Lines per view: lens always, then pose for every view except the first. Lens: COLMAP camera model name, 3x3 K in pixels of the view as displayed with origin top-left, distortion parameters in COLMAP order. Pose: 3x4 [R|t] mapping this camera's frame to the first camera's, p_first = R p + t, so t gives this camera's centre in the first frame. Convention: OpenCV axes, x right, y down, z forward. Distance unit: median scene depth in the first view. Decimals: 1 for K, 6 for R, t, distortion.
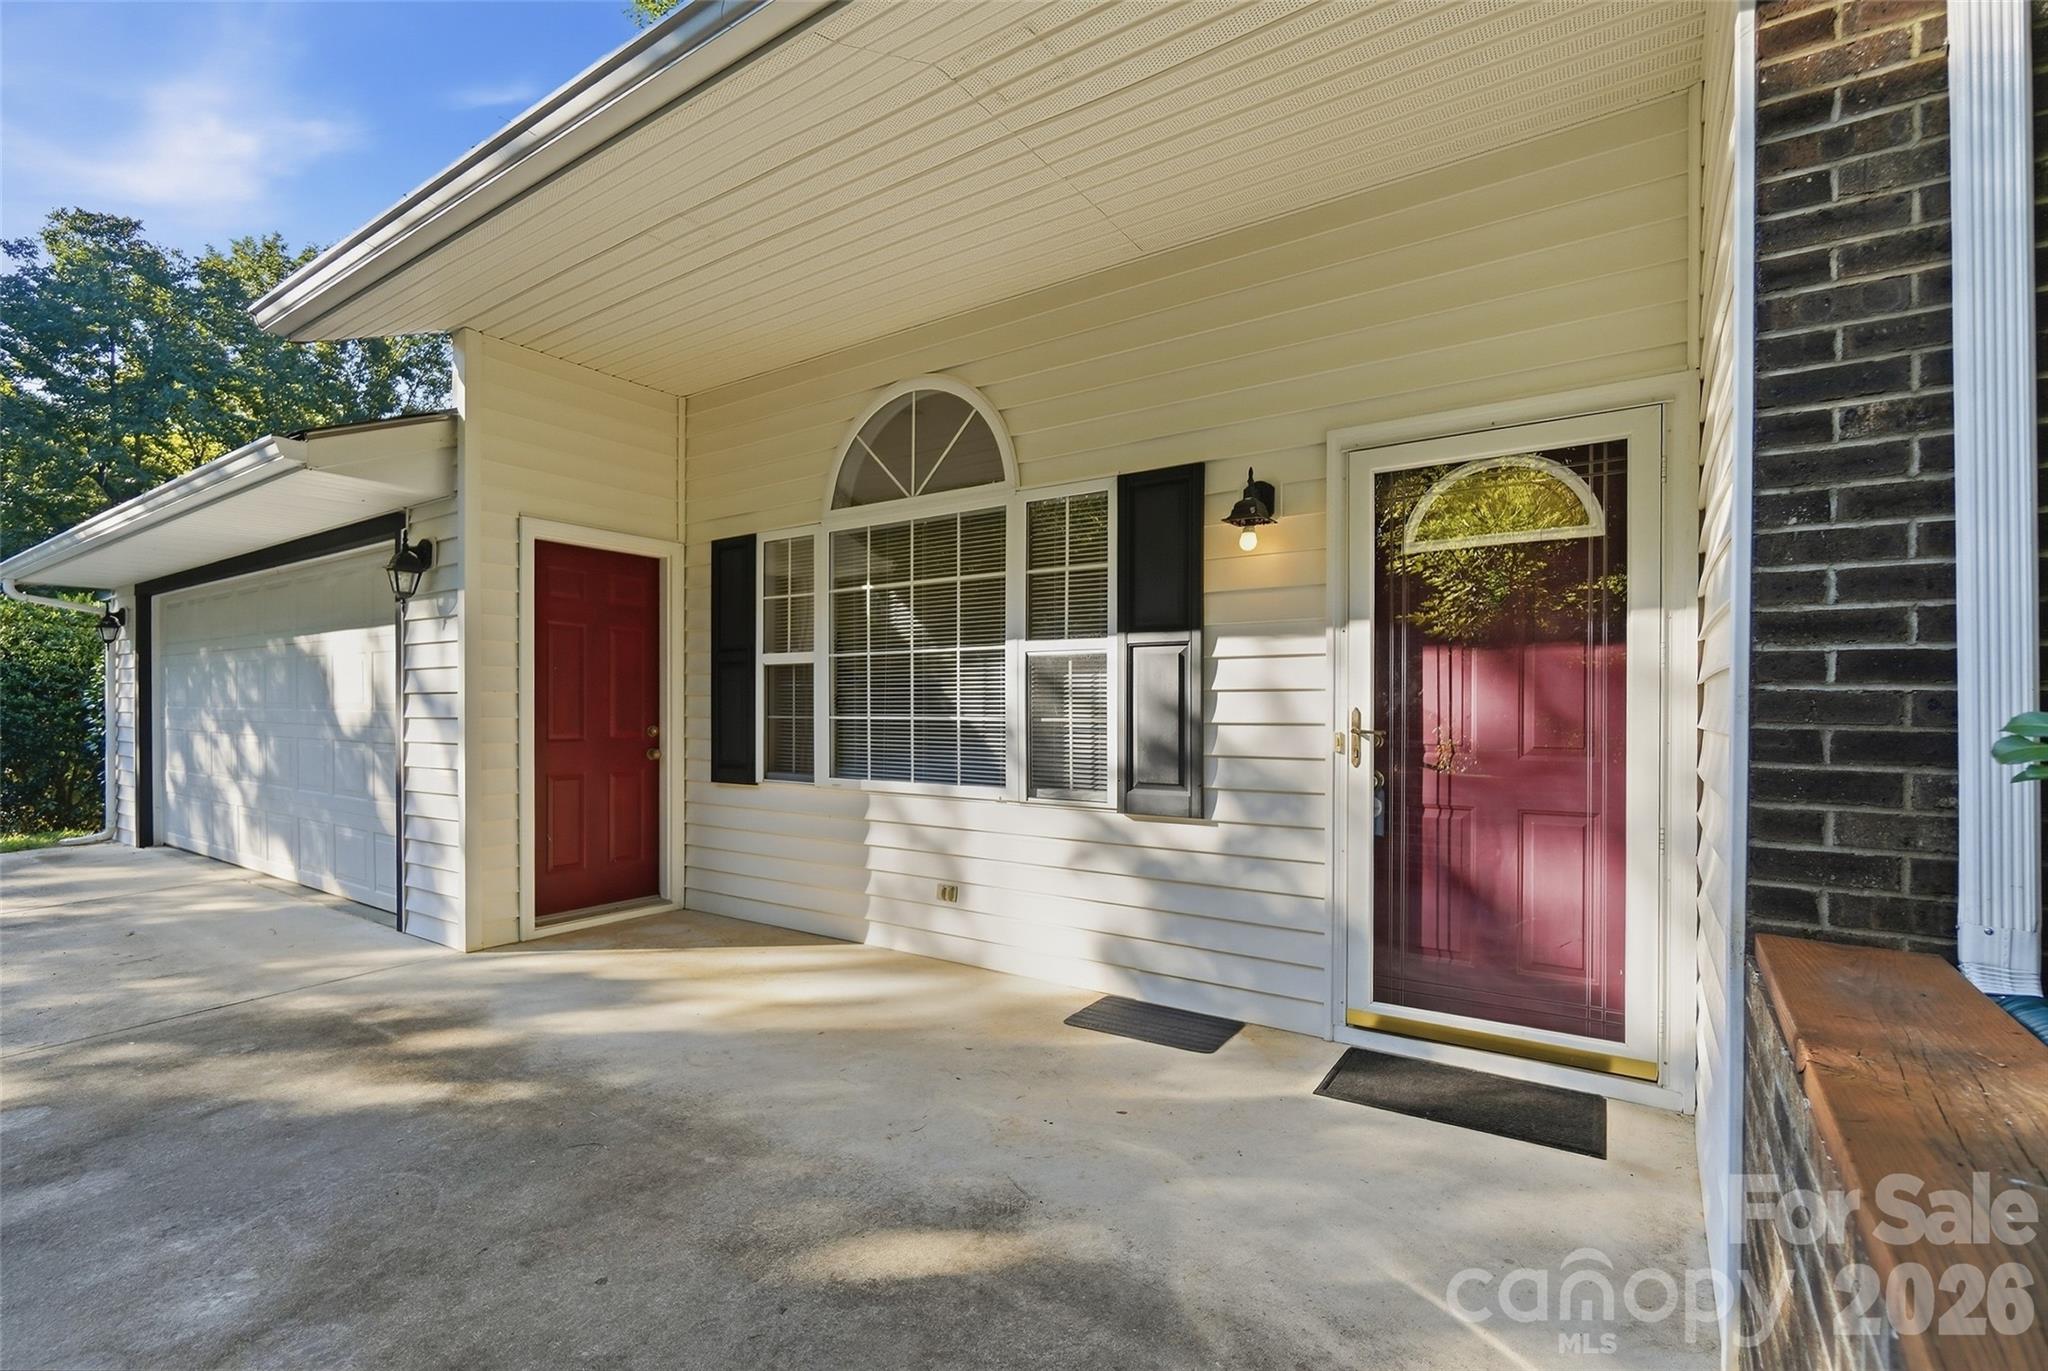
lens RADIAL K [[924.2, 0, 1010.7], [0, 924.2, 715.0], [0, 0, 1]] dist [0.000207, 0.000035]
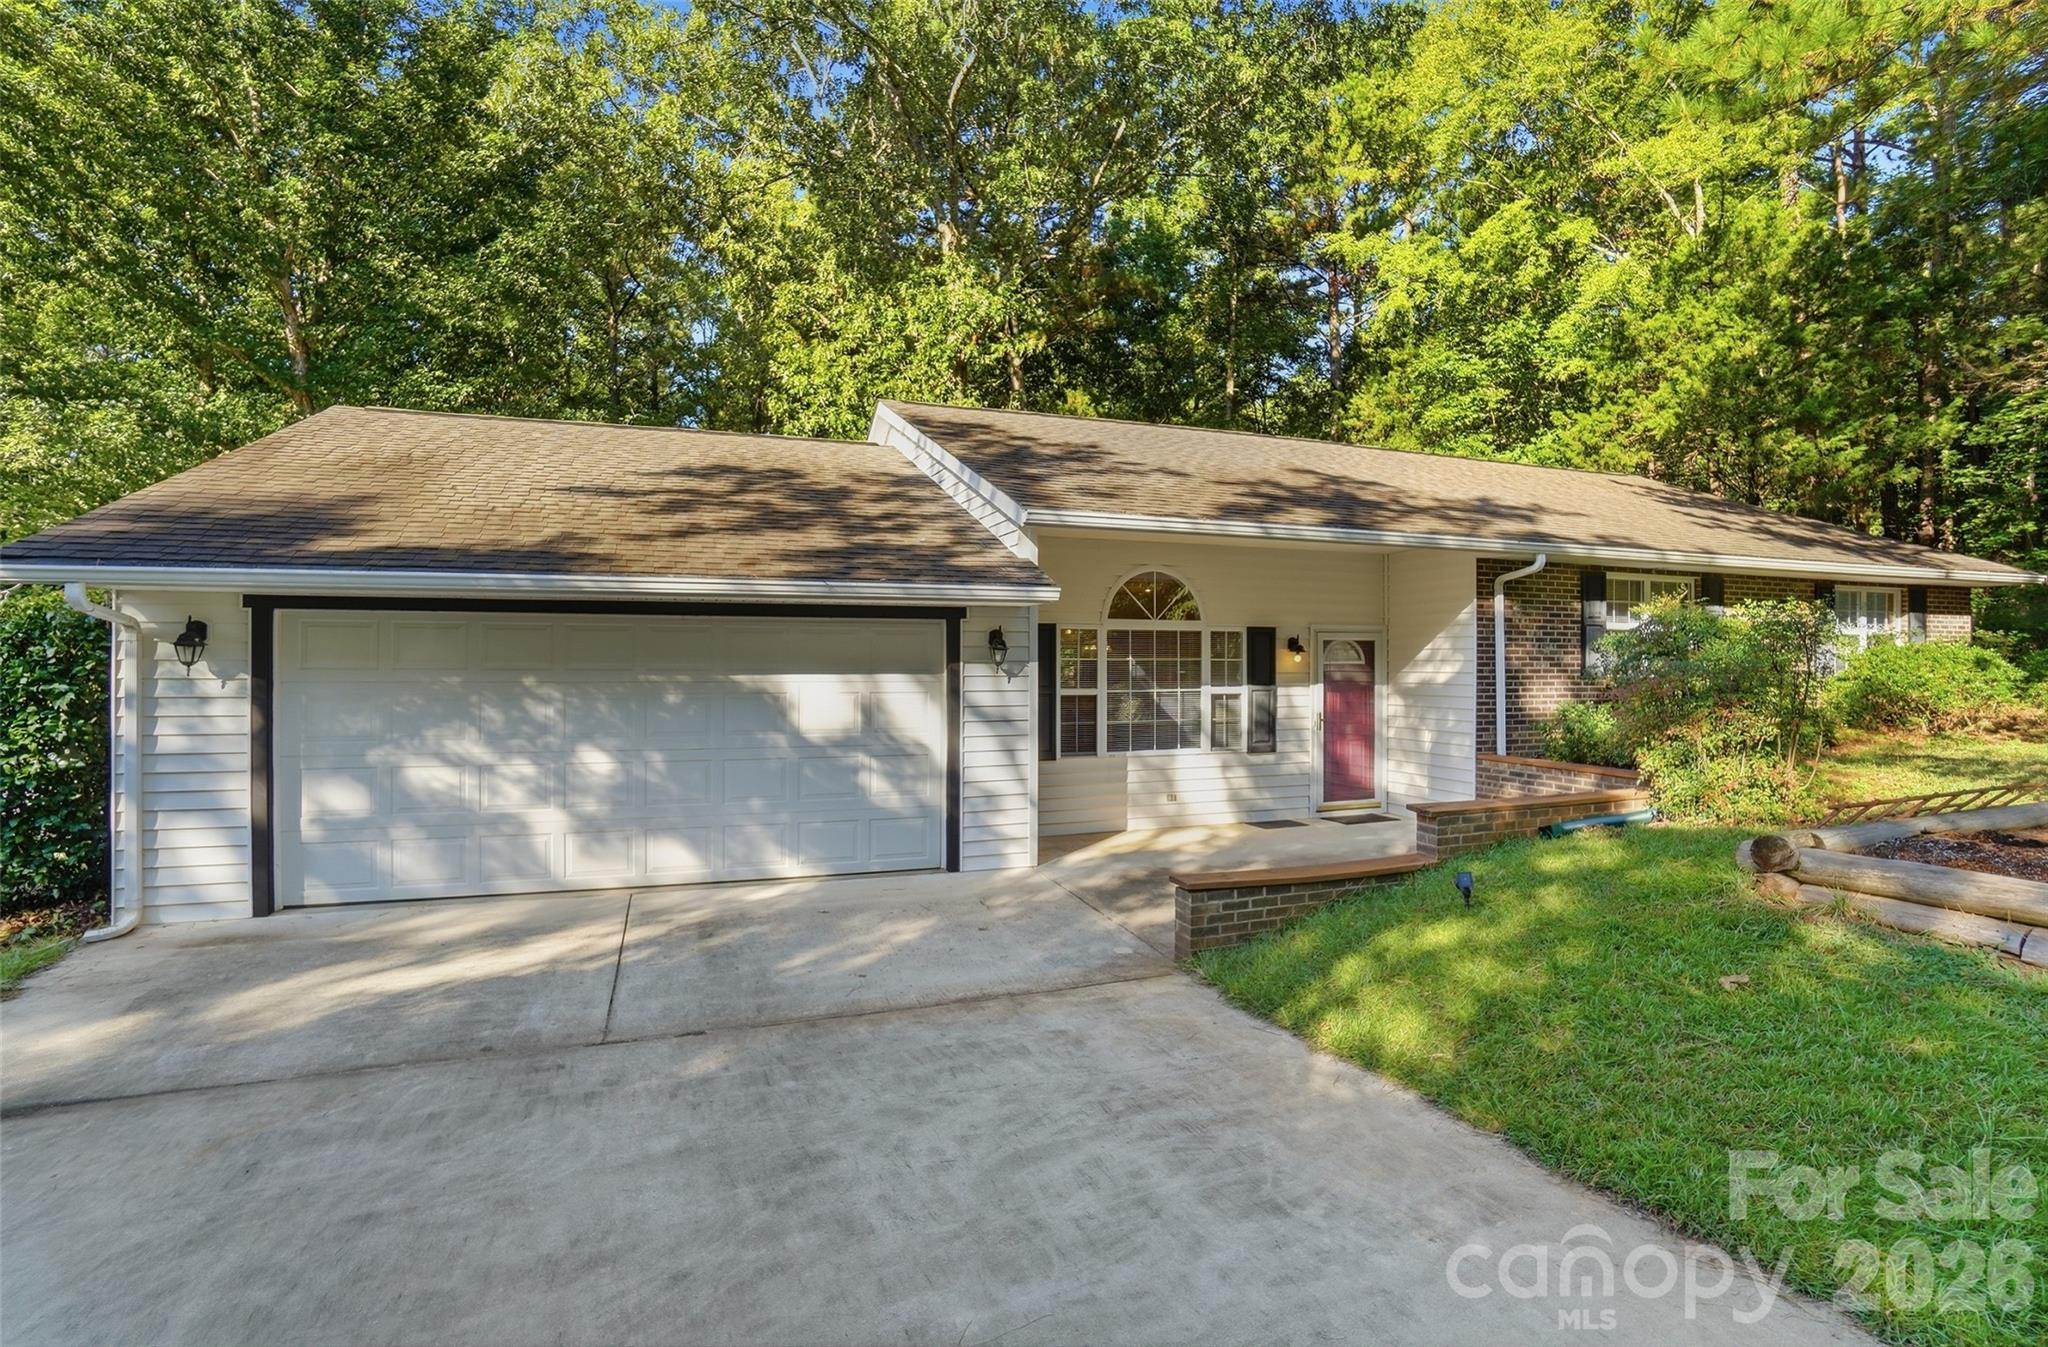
lens RADIAL K [[903.4, 0, 1022.4], [0, 903.4, 651.8], [0, 0, 1]] dist [-0.036515, 0.000241]
pose [[0.583544, 0.007564, 0.812047, -2.231547], [0.004846, 0.999906, -0.012796, -0.145617], [-0.812067, 0.011402, 0.583452, 0.004261]]
